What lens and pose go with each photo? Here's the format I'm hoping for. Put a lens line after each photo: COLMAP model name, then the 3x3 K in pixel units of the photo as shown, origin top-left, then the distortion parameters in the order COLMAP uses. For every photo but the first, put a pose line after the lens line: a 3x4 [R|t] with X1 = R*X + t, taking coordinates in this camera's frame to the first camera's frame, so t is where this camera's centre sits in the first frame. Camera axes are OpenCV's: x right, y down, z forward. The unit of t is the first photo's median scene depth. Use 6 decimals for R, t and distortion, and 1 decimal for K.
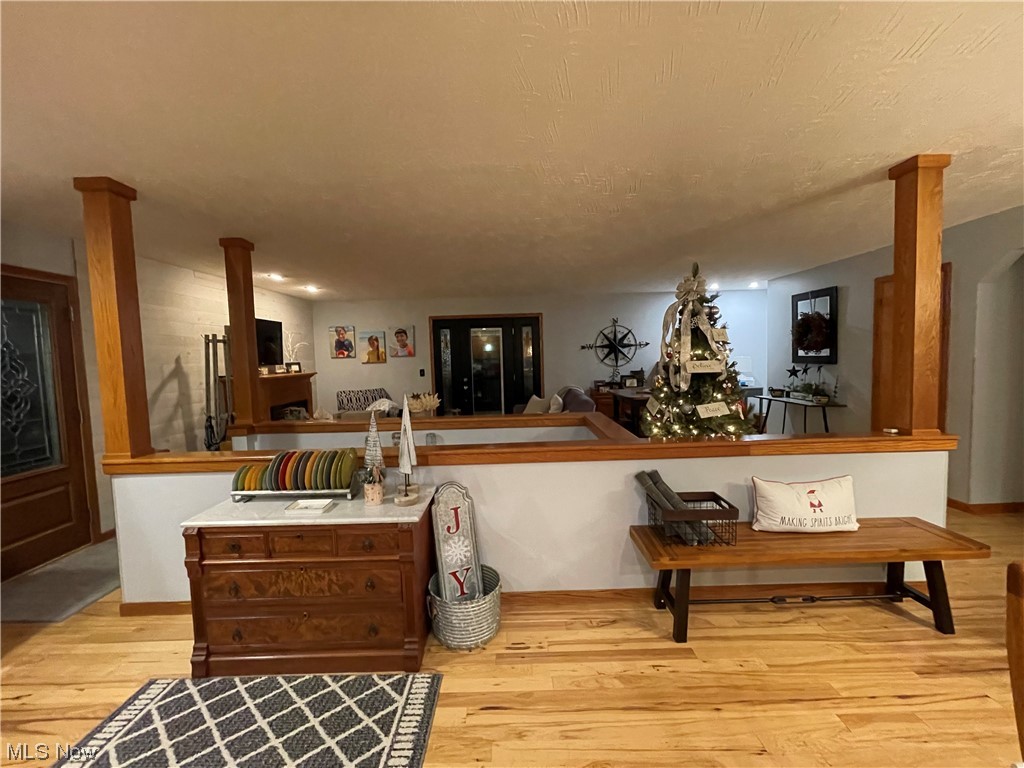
lens RADIAL K [[415.6, 0, 508.7], [0, 415.6, 382.7], [0, 0, 1]] dist [0.001852, 0.000172]
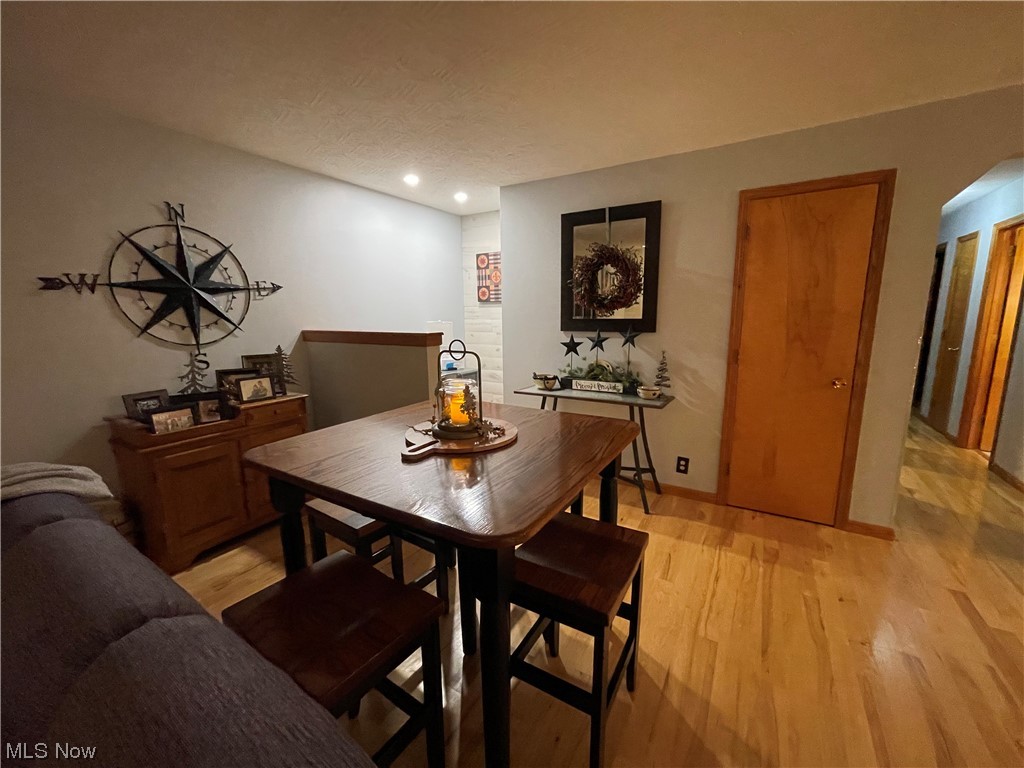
lens RADIAL K [[415.6, 0, 508.7], [0, 415.6, 382.7], [0, 0, 1]] dist [0.001852, 0.000172]
pose [[0.515949, -0.119356, 0.848263, 0.119298], [0.051016, 0.992769, 0.108659, -0.043086], [-0.855099, -0.012788, 0.518307, 0.766014]]
